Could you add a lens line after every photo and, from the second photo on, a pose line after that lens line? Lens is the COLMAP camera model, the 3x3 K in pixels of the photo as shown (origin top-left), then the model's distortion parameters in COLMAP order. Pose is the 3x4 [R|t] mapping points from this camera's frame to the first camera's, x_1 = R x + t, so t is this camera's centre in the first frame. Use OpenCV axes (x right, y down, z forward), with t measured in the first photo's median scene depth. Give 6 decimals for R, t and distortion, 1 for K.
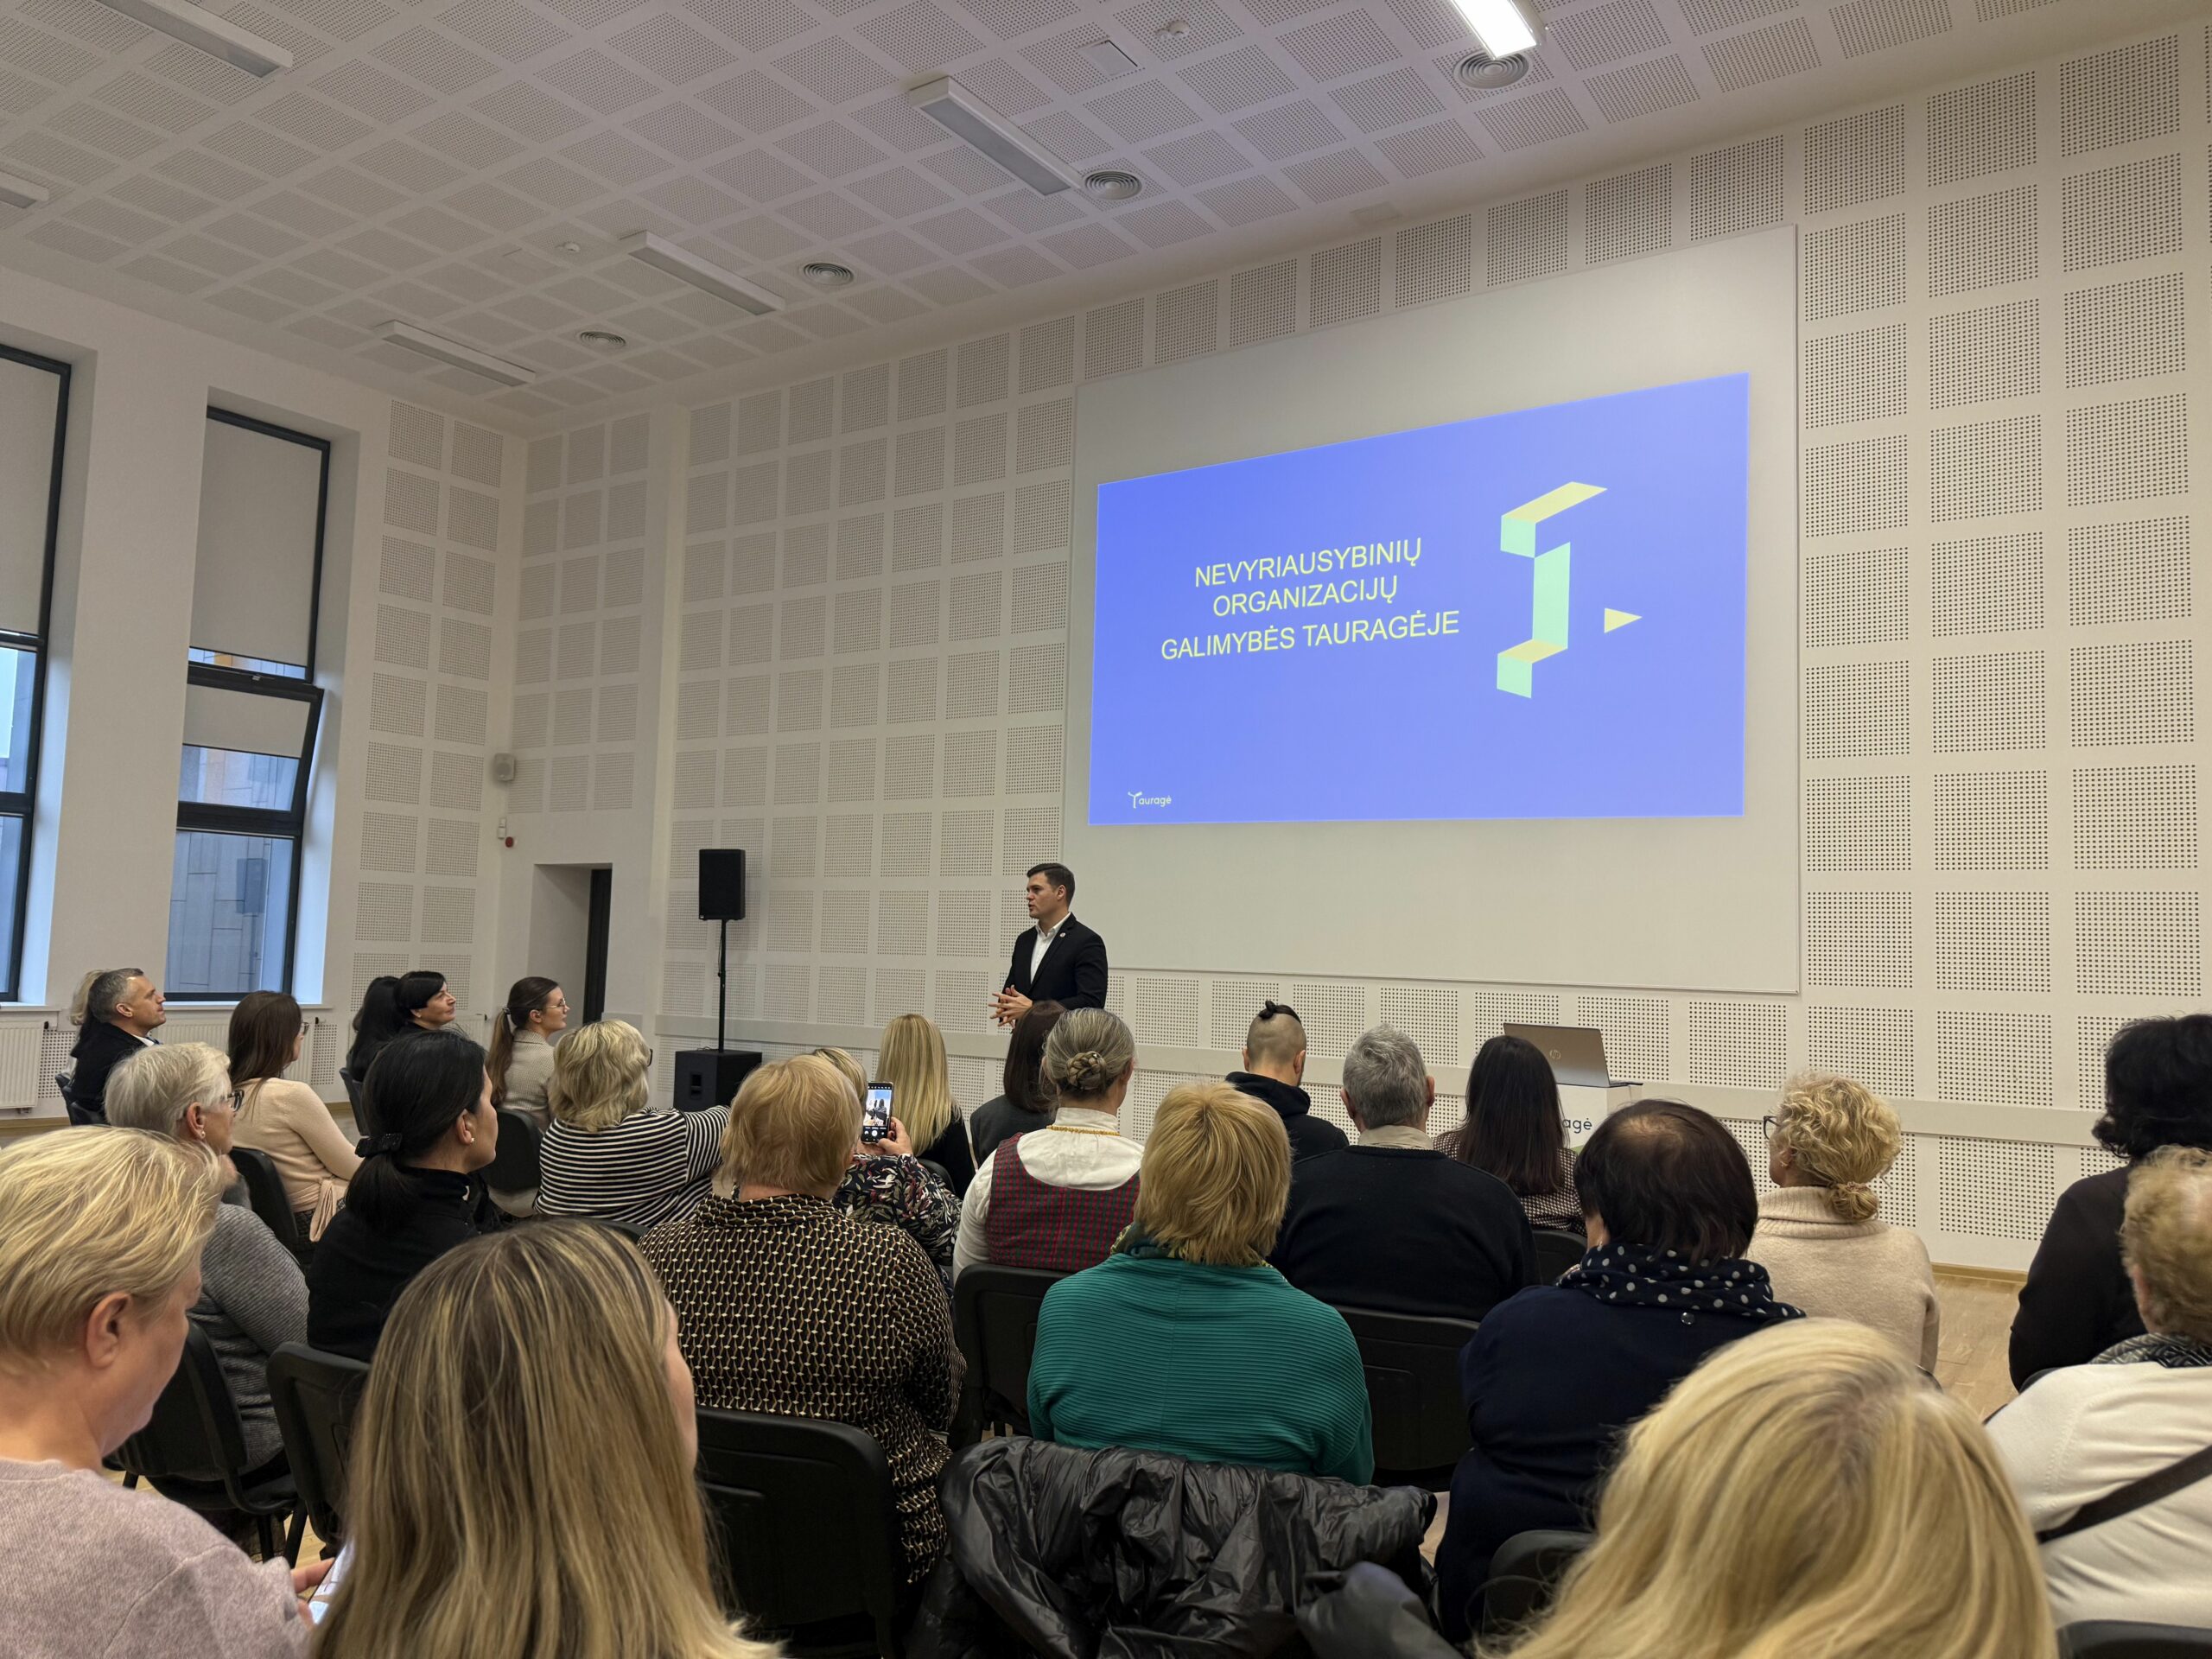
lens RADIAL K [[1561.2, 0, 1089.8], [0, 1561.2, 850.3], [0, 0, 1]] dist [0.048262, -0.059928]
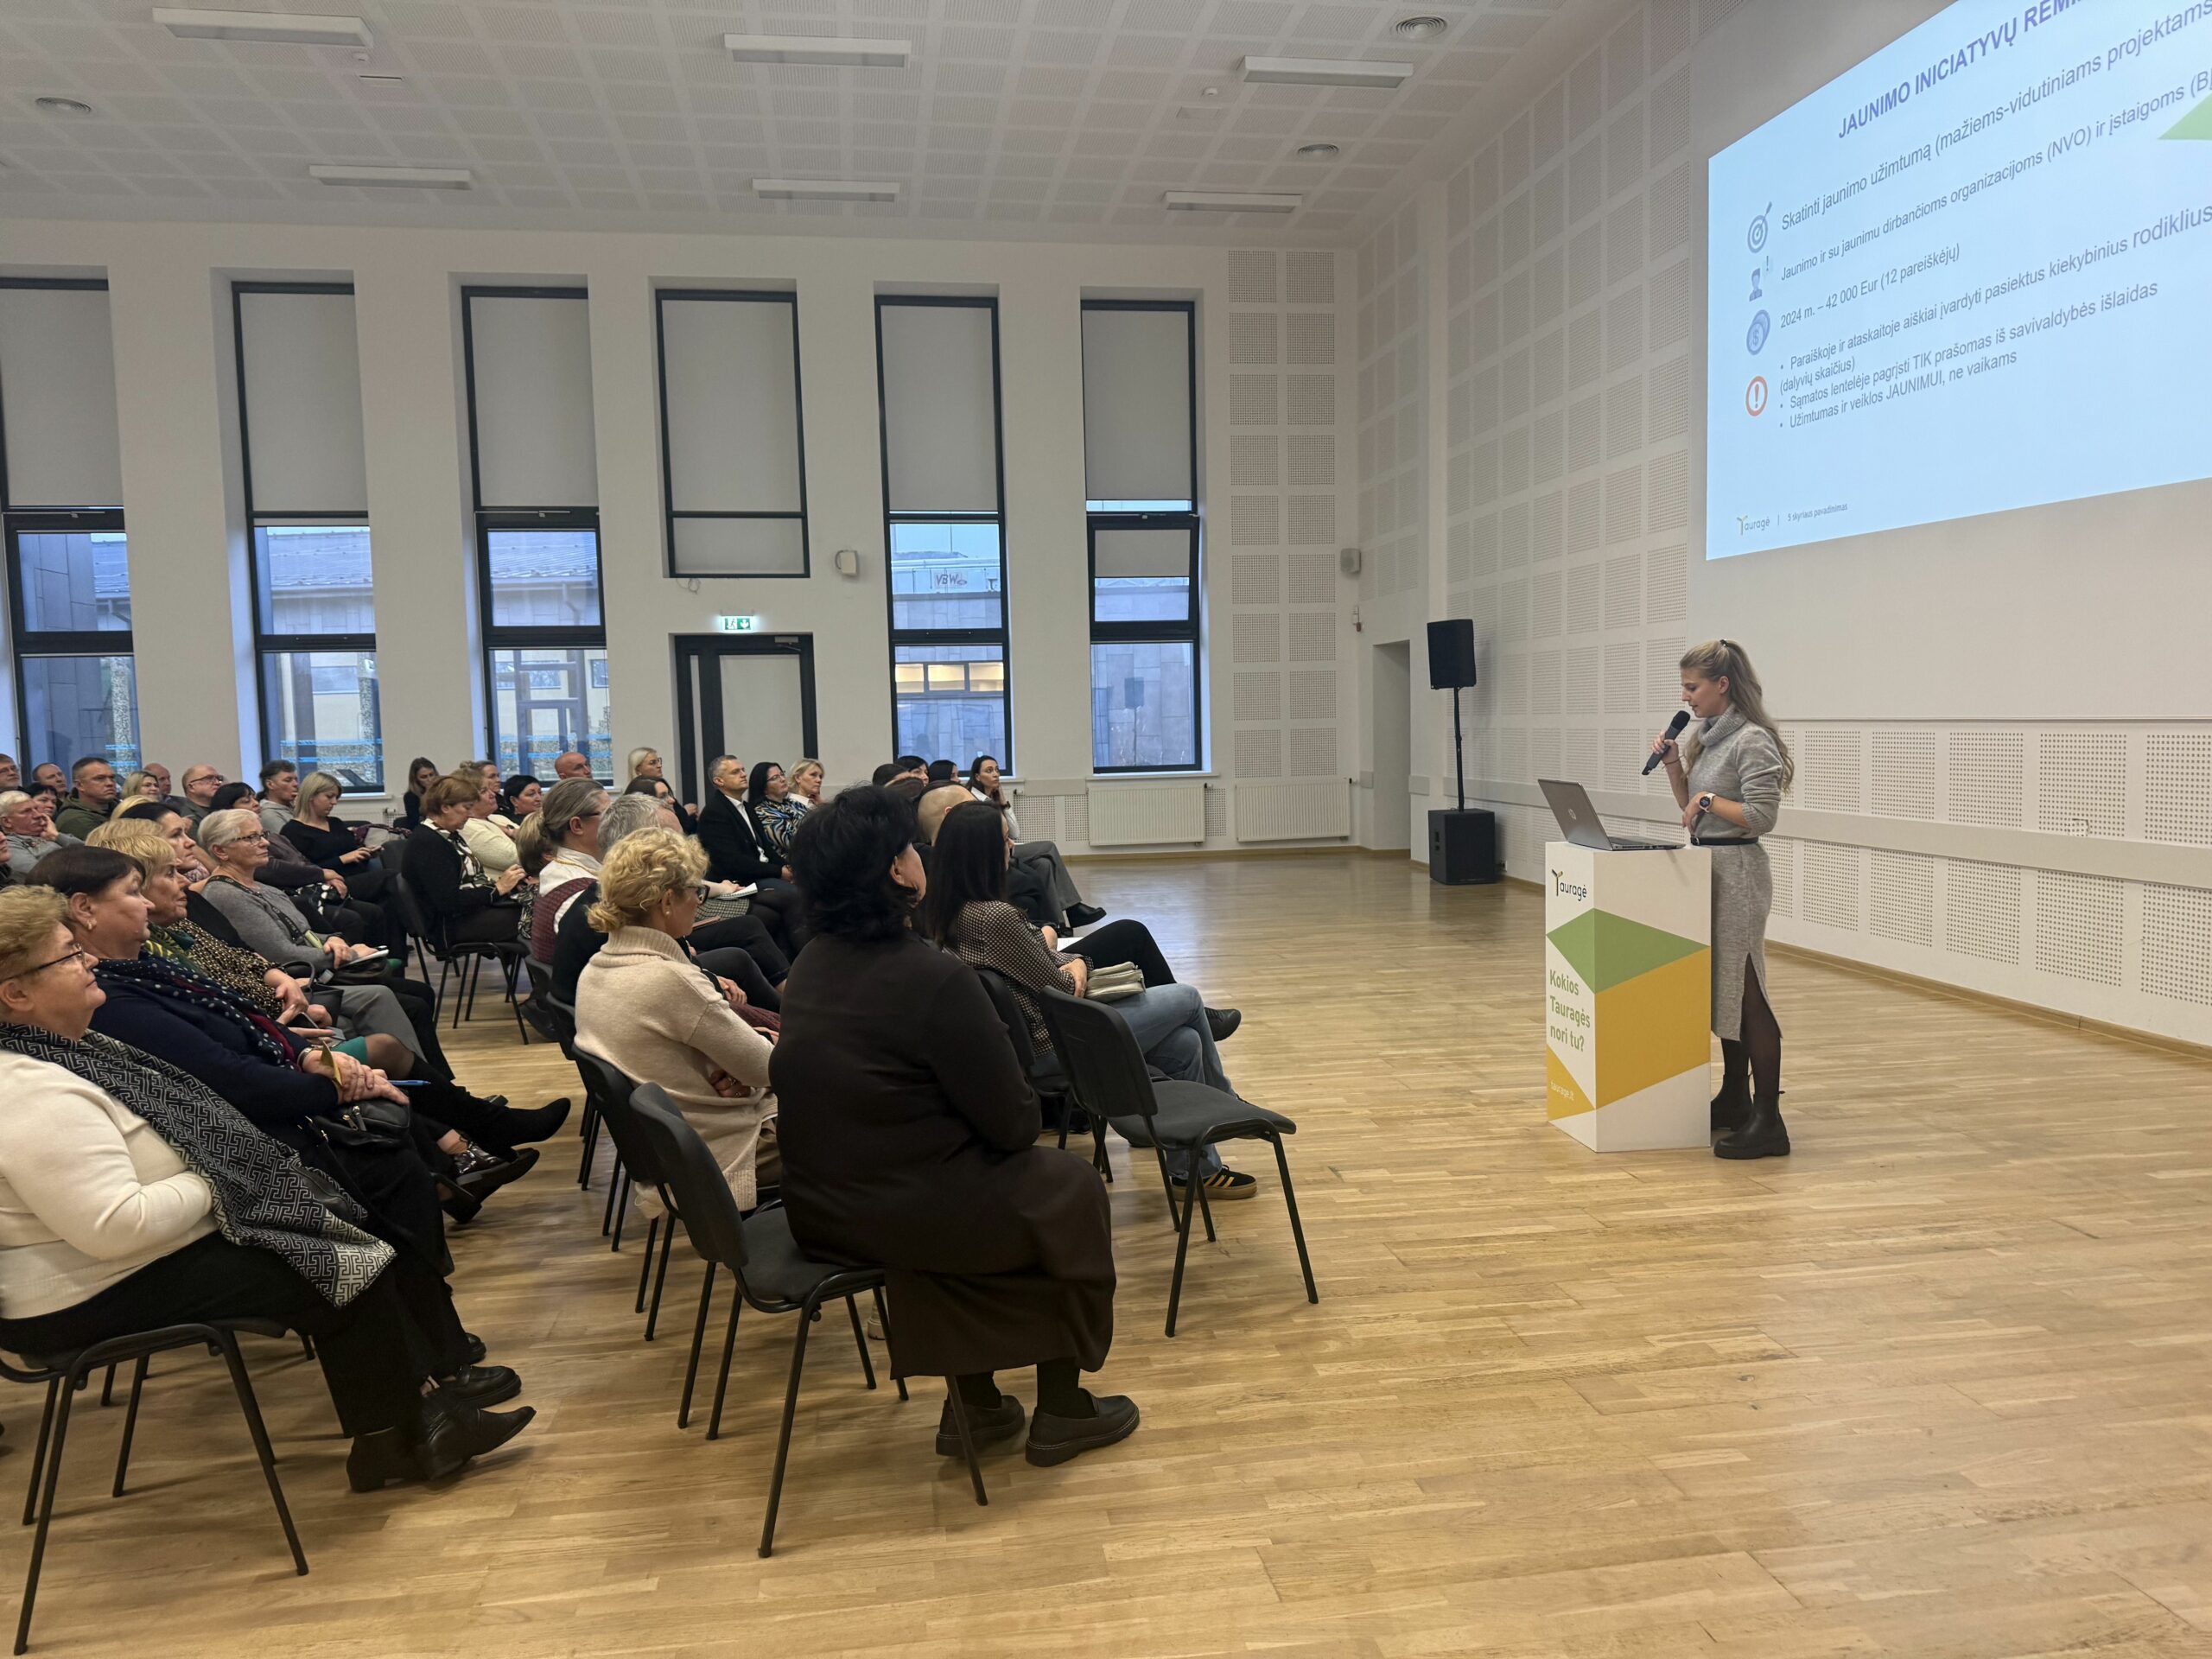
lens RADIAL K [[1561.2, 0, 1113.3], [0, 1561.2, 829.0], [0, 0, 1]] dist [0.048262, -0.059928]
pose [[0.687903, 0.007318, -0.725766, 0.371354], [0.093746, 0.990677, 0.098844, 0.012931], [0.719723, -0.136033, 0.680804, 0.108151]]
